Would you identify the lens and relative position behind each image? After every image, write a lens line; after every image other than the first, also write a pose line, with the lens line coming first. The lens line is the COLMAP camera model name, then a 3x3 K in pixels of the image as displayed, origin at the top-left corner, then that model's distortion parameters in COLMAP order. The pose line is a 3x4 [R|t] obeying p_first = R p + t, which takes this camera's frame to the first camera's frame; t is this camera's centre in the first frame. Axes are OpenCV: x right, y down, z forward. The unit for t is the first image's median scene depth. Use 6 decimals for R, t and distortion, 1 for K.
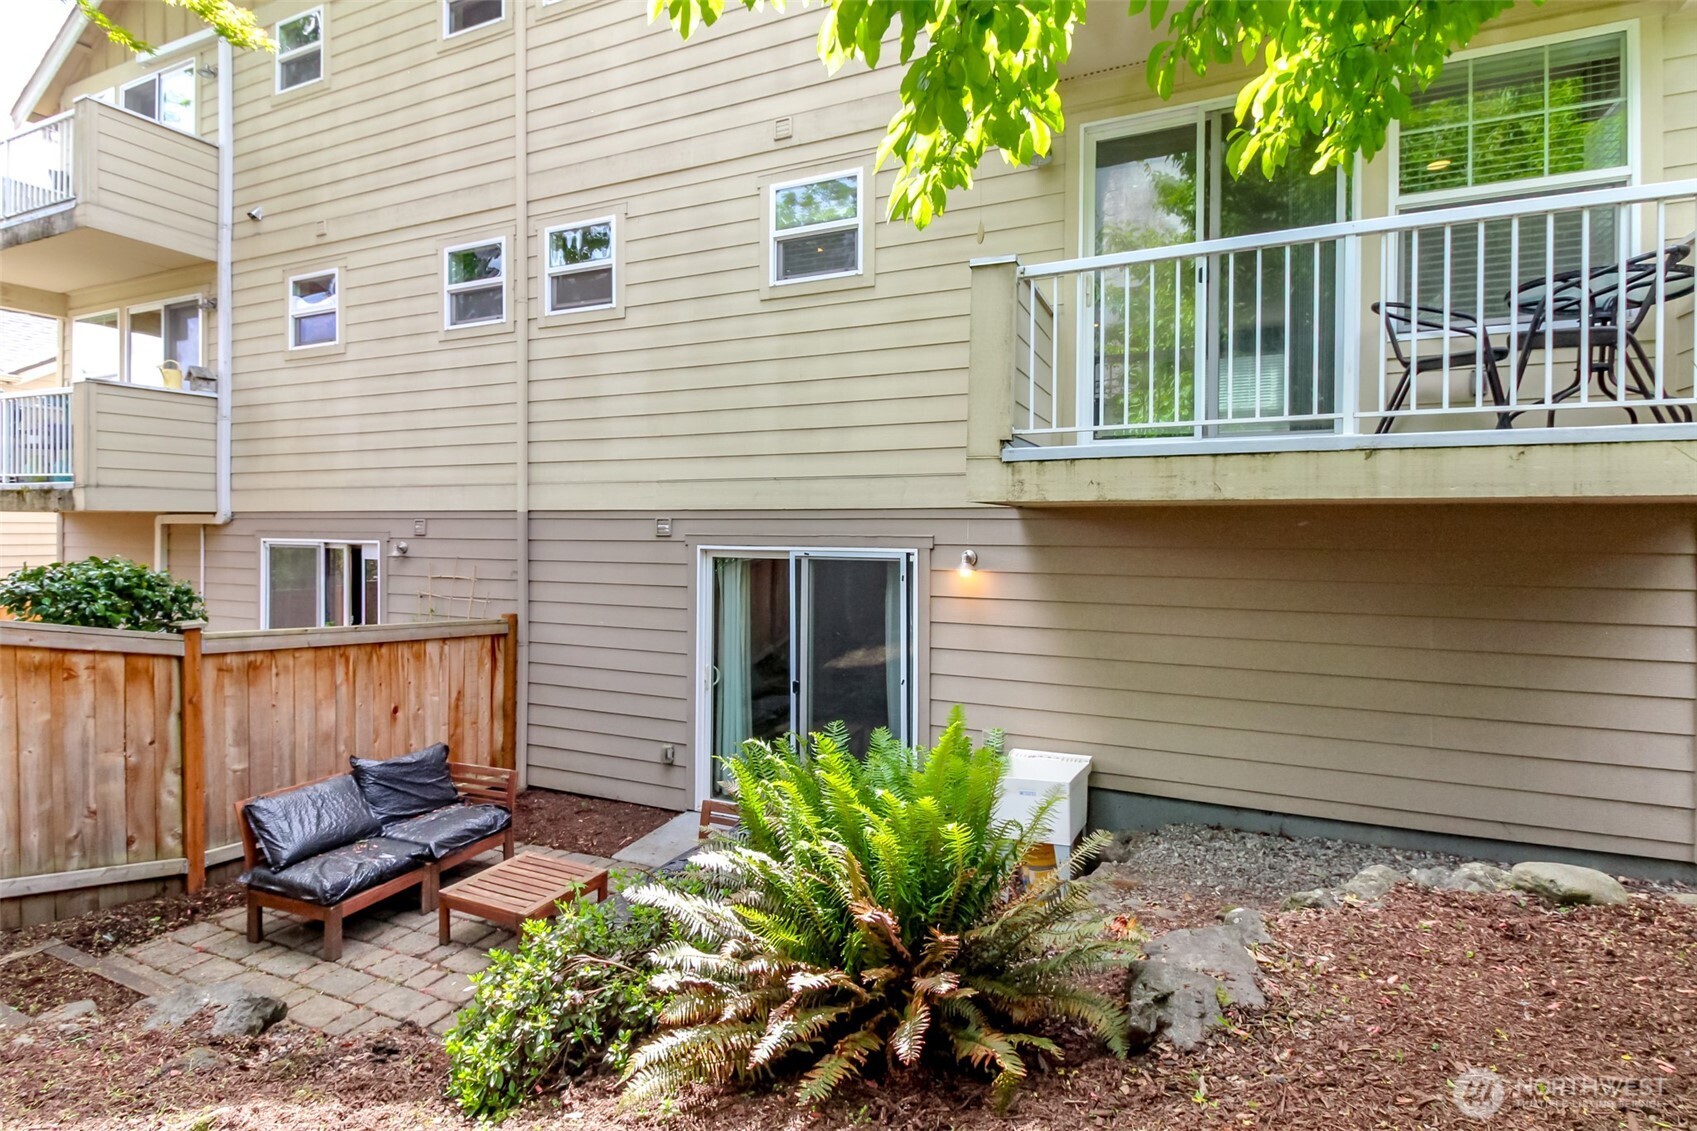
lens RADIAL K [[786.1, 0, 838.7], [0, 786.1, 536.9], [0, 0, 1]] dist [0.007942, -0.006722]
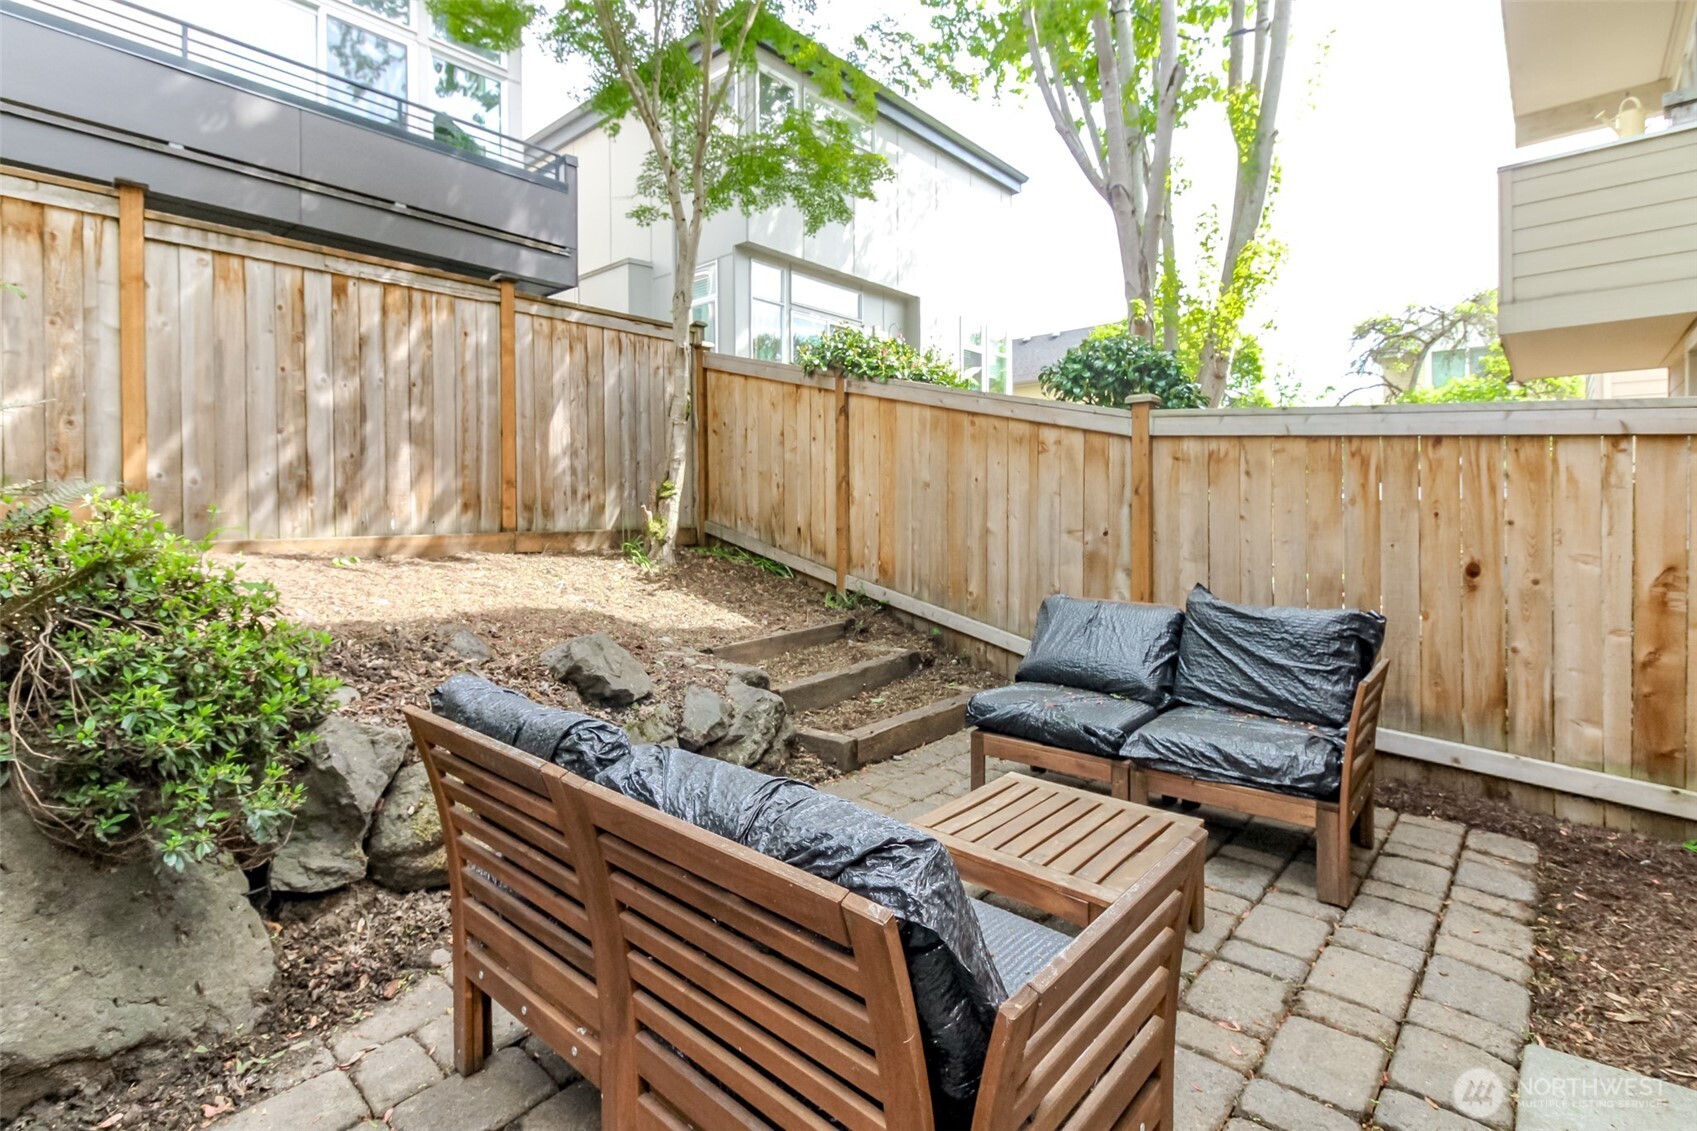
lens RADIAL K [[823.9, 0, 854.2], [0, 823.9, 518.0], [0, 0, 1]] dist [0.005974, -0.005405]
pose [[-0.321744, 0.007998, -0.946793, 0.071352], [-0.002823, 0.999952, 0.009407, 0.179331], [0.946823, 0.005699, -0.321706, 0.780319]]
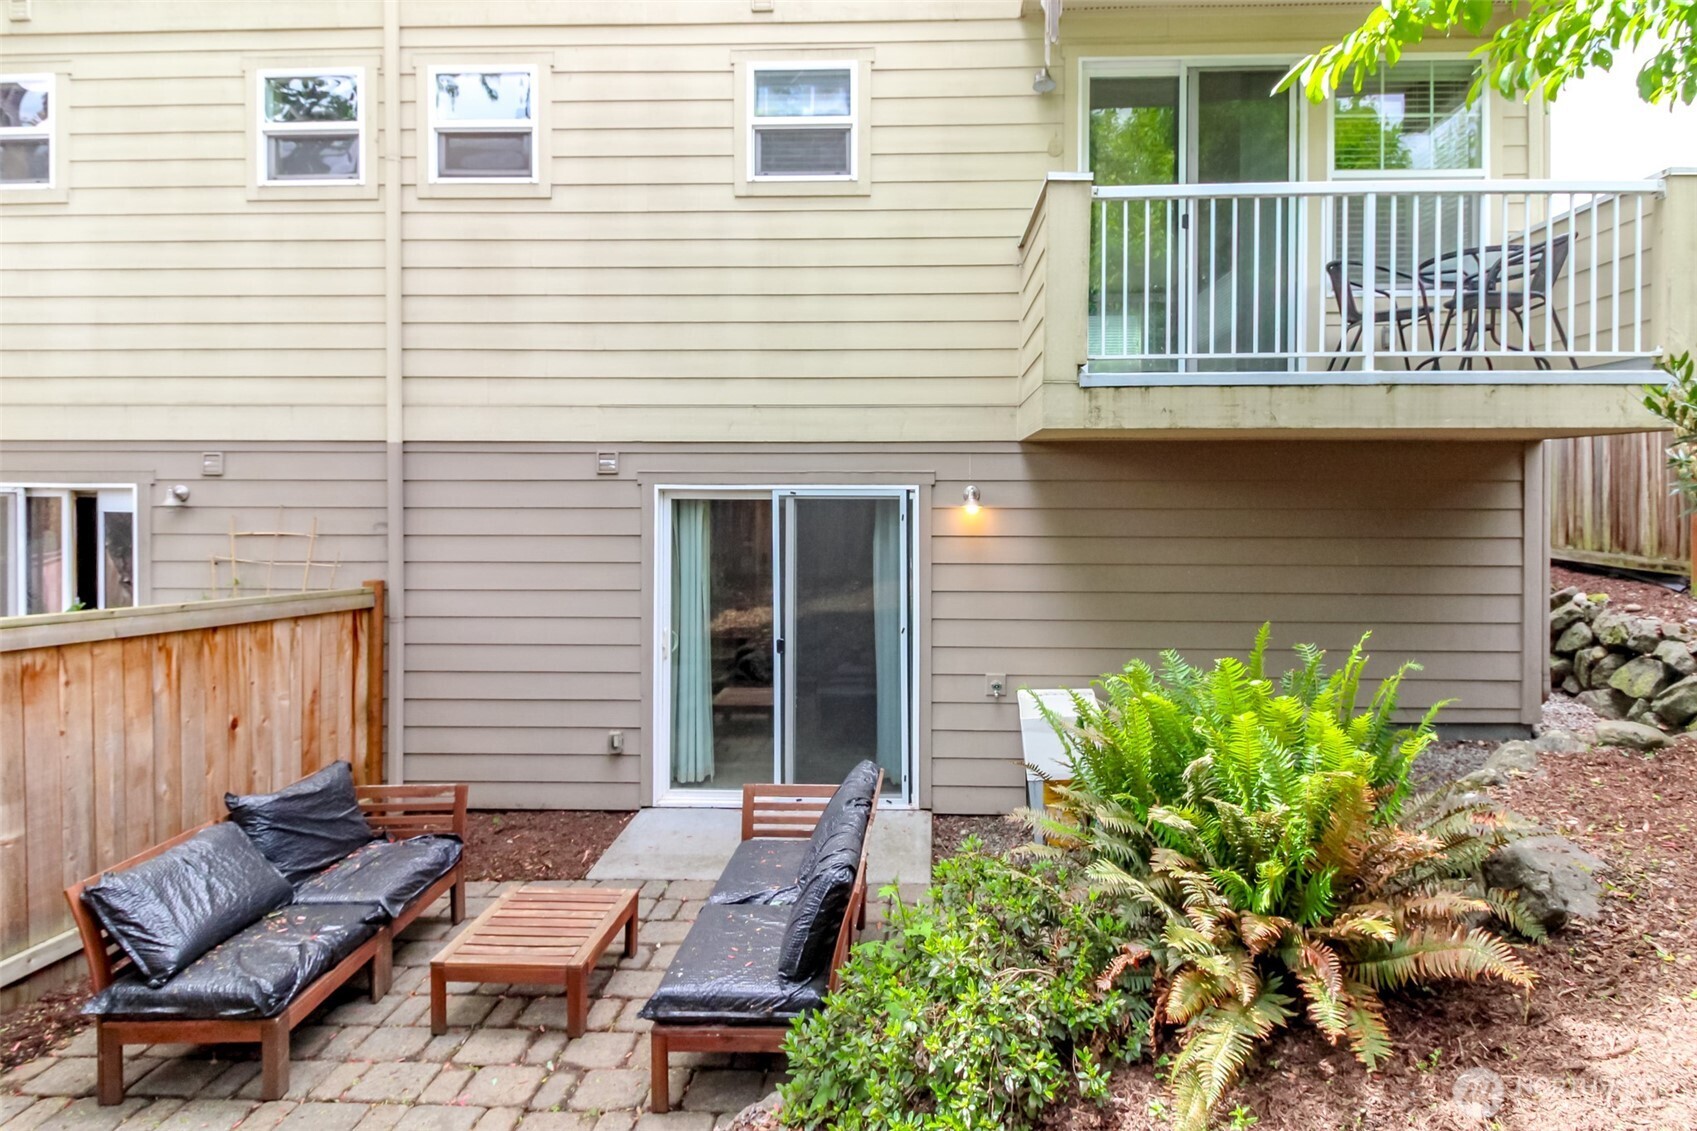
lens RADIAL K [[823.9, 0, 880.7], [0, 823.9, 495.8], [0, 0, 1]] dist [0.005974, -0.005405]
pose [[0.927630, -0.011409, 0.373327, -0.301221], [0.011516, 0.999932, 0.001942, 0.025069], [-0.373323, 0.002497, 0.927698, 0.117354]]
